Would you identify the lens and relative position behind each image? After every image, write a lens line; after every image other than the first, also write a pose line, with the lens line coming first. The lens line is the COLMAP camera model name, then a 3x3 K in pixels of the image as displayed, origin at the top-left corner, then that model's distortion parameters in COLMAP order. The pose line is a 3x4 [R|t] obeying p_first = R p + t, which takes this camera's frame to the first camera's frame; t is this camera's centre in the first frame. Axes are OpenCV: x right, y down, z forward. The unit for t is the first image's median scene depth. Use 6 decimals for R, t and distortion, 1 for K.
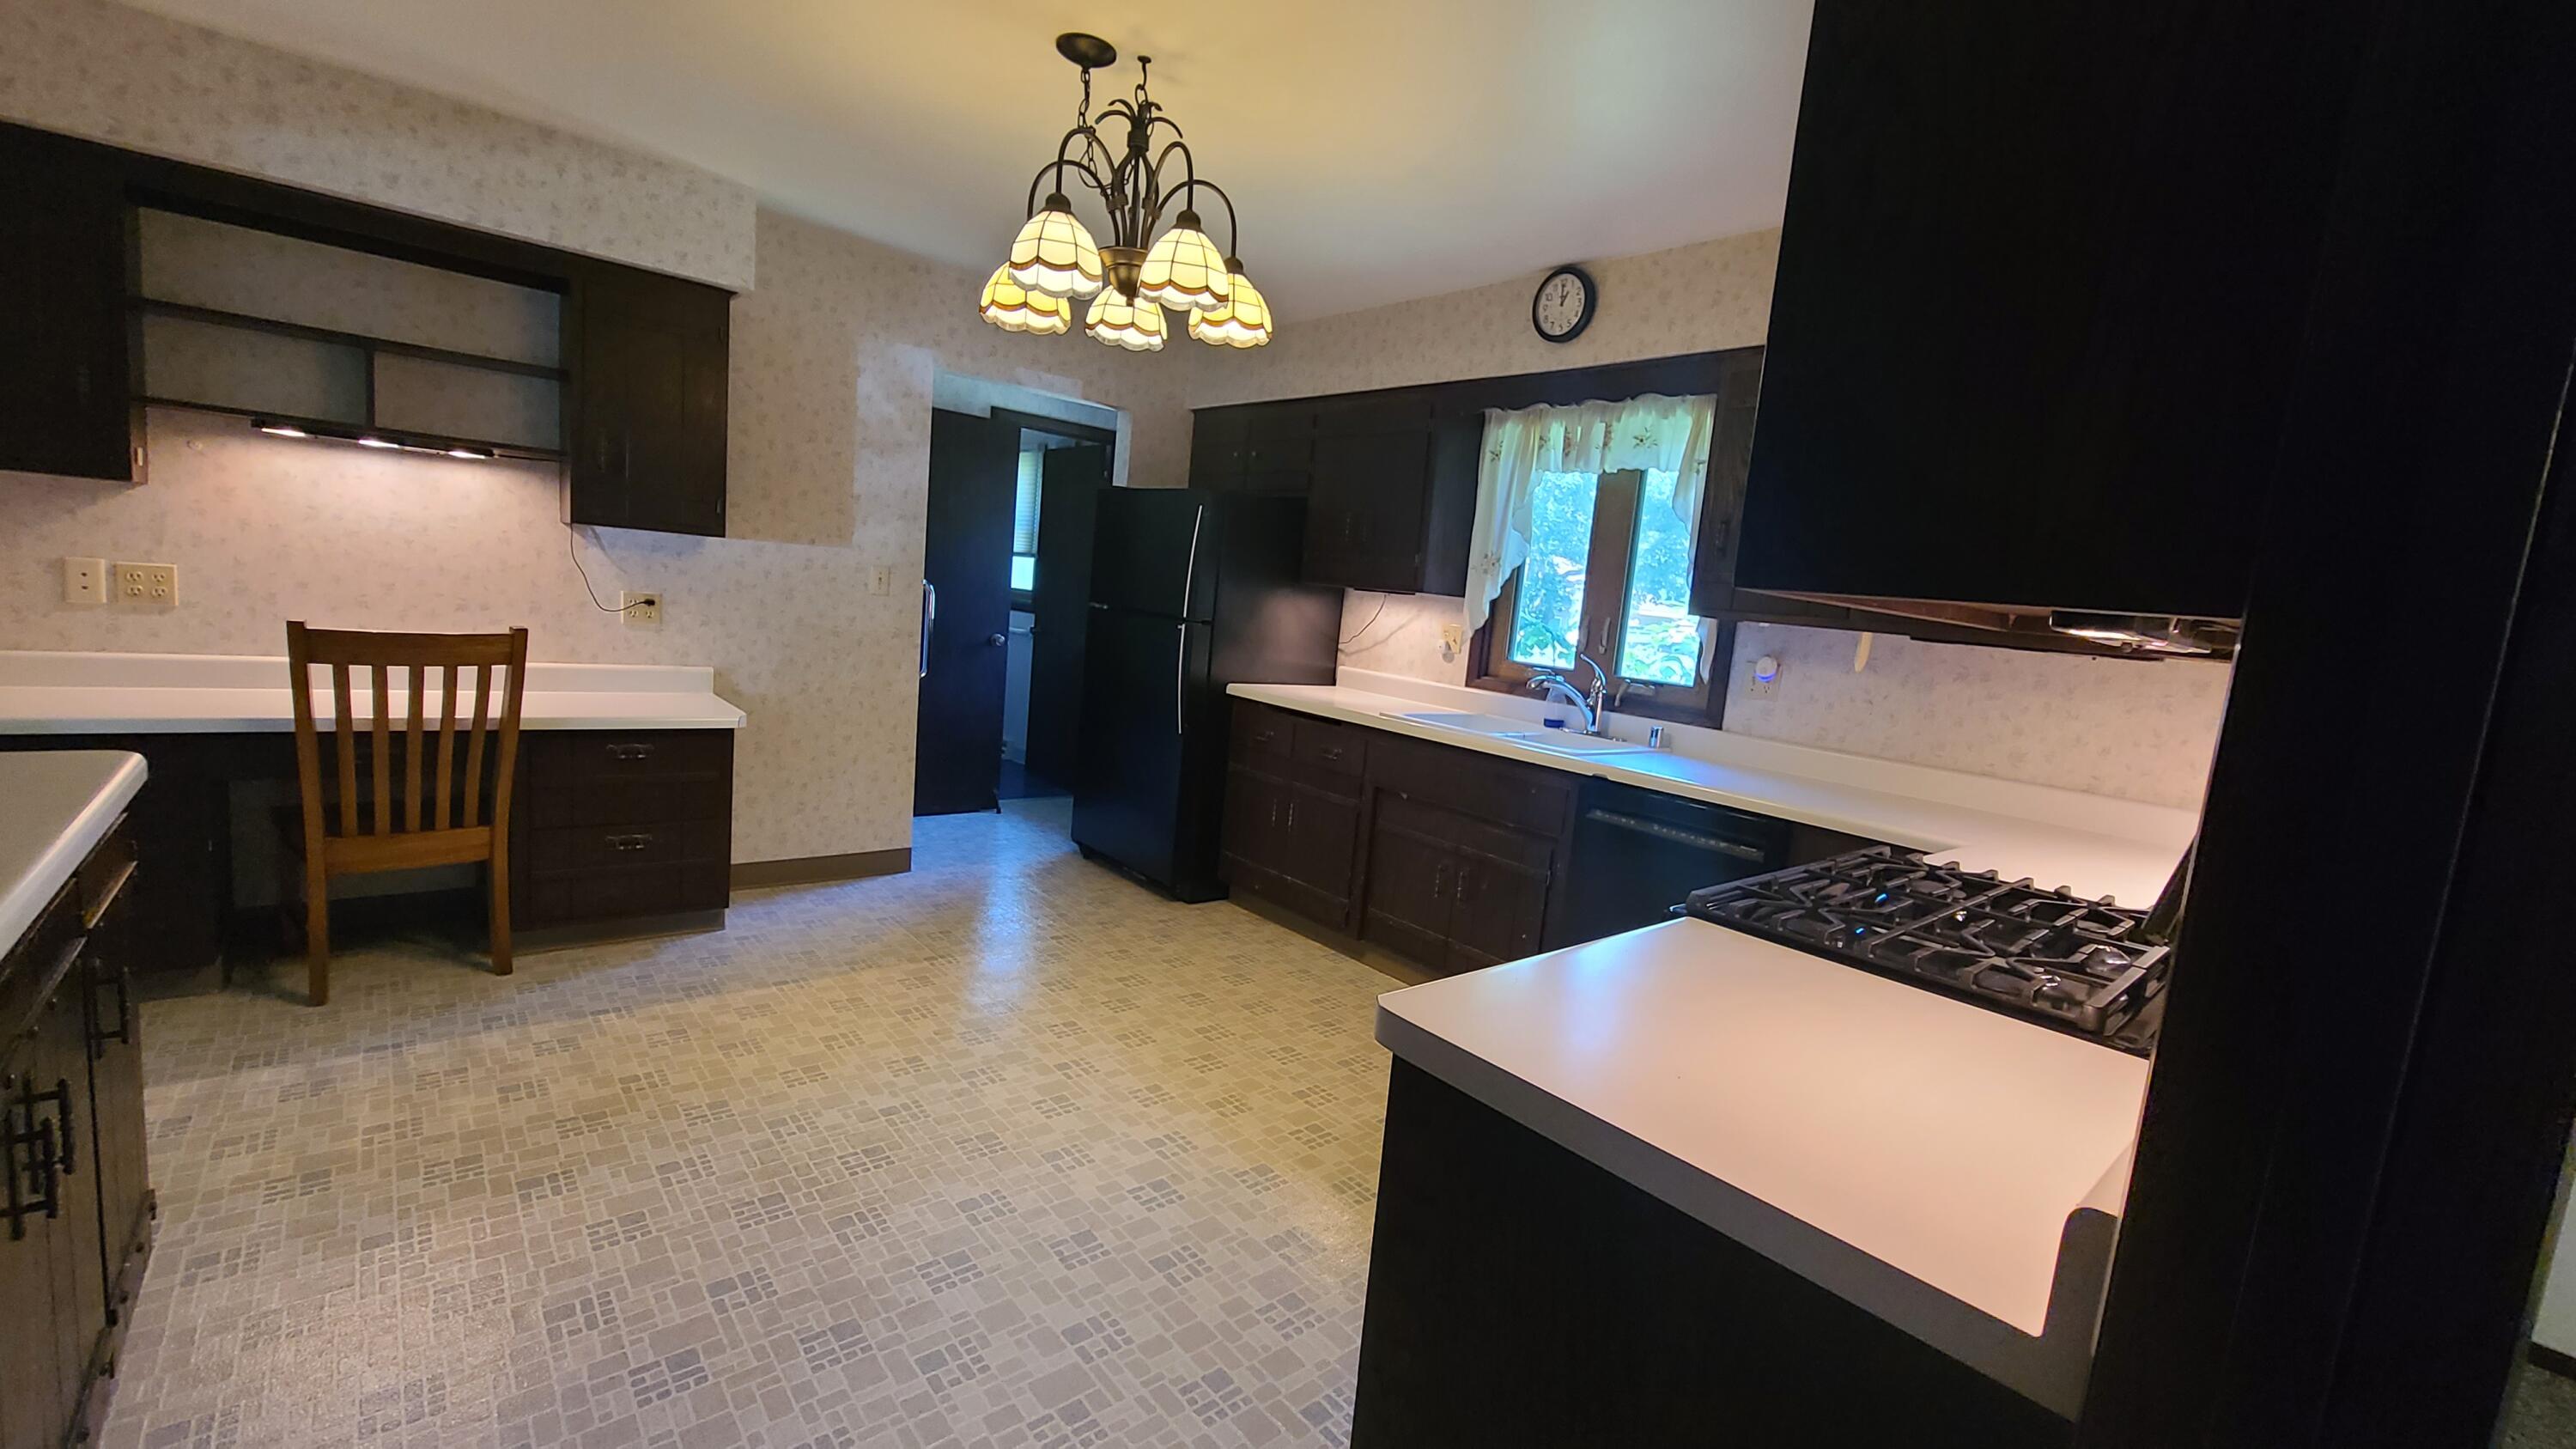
lens RADIAL K [[1028.4, 0, 1300.4], [0, 1028.4, 730.8], [0, 0, 1]] dist [0.009056, -0.011142]
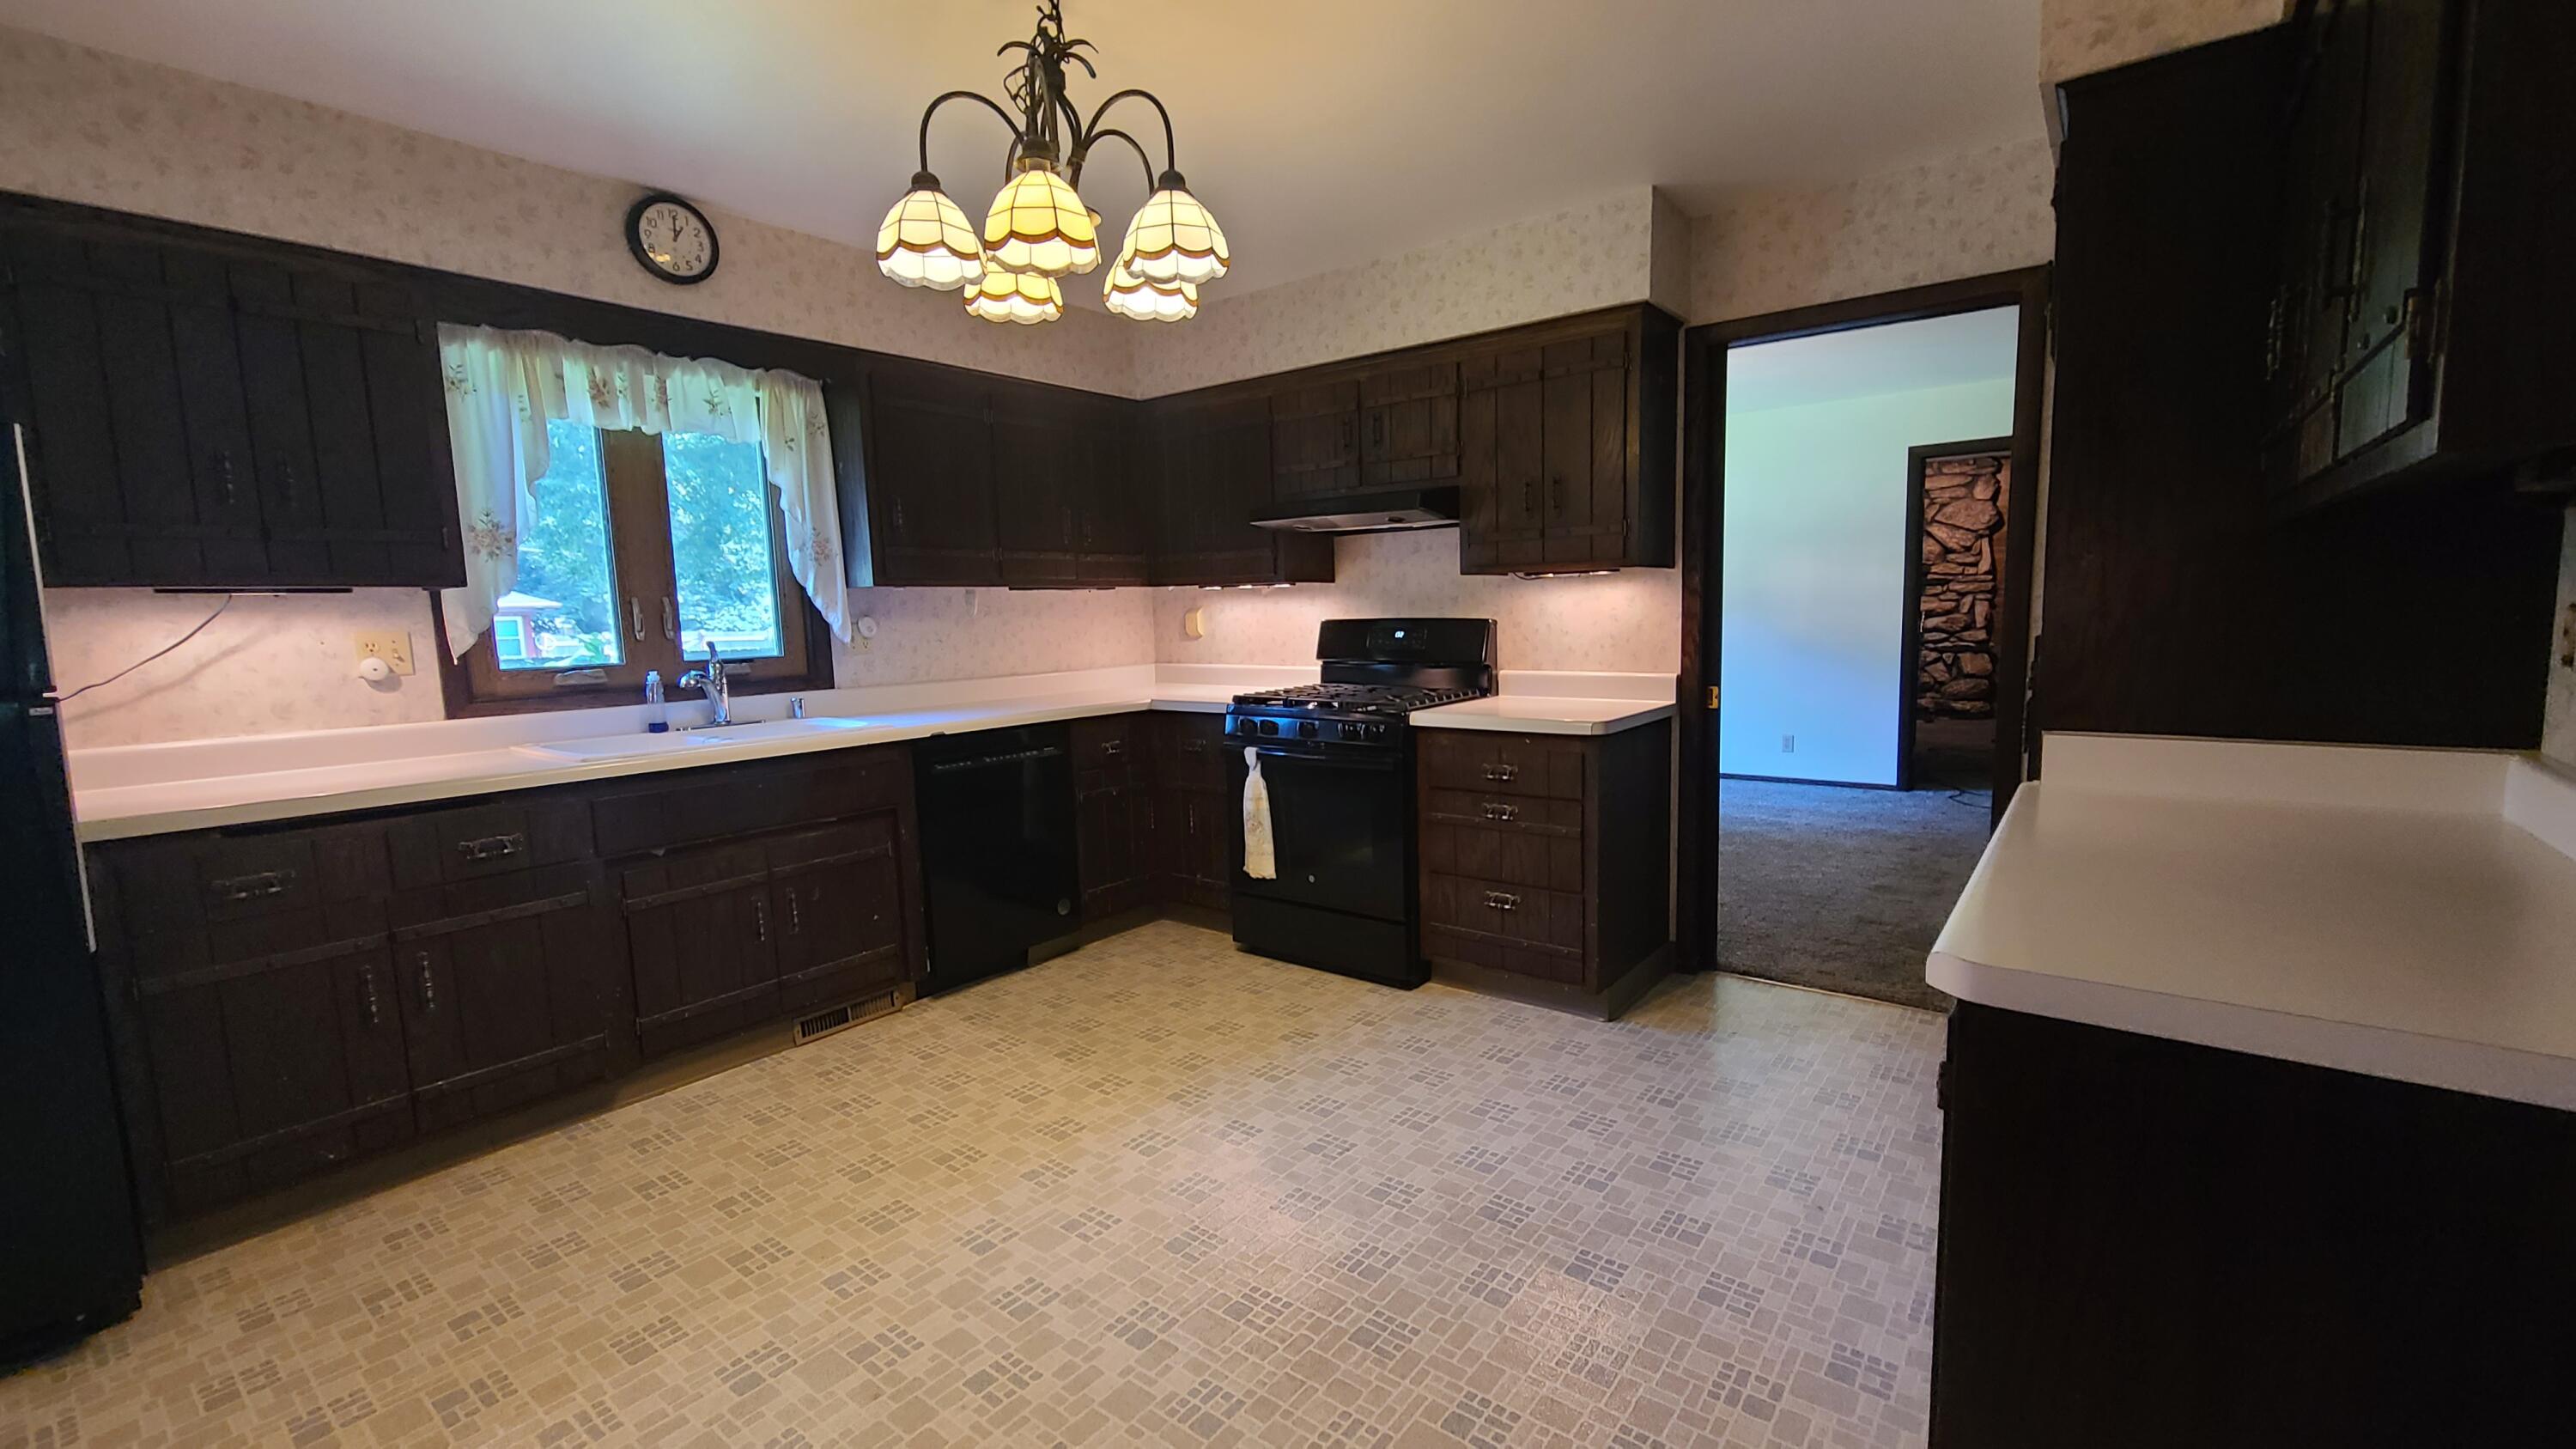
lens RADIAL K [[1047.8, 0, 1323.8], [0, 1047.8, 733.9], [0, 0, 1]] dist [0.008702, -0.006269]
pose [[-0.199084, -0.210327, 0.957146, -0.835826], [0.134332, 0.961620, 0.239251, -0.163484], [-0.970732, 0.176207, -0.163189, 0.733352]]
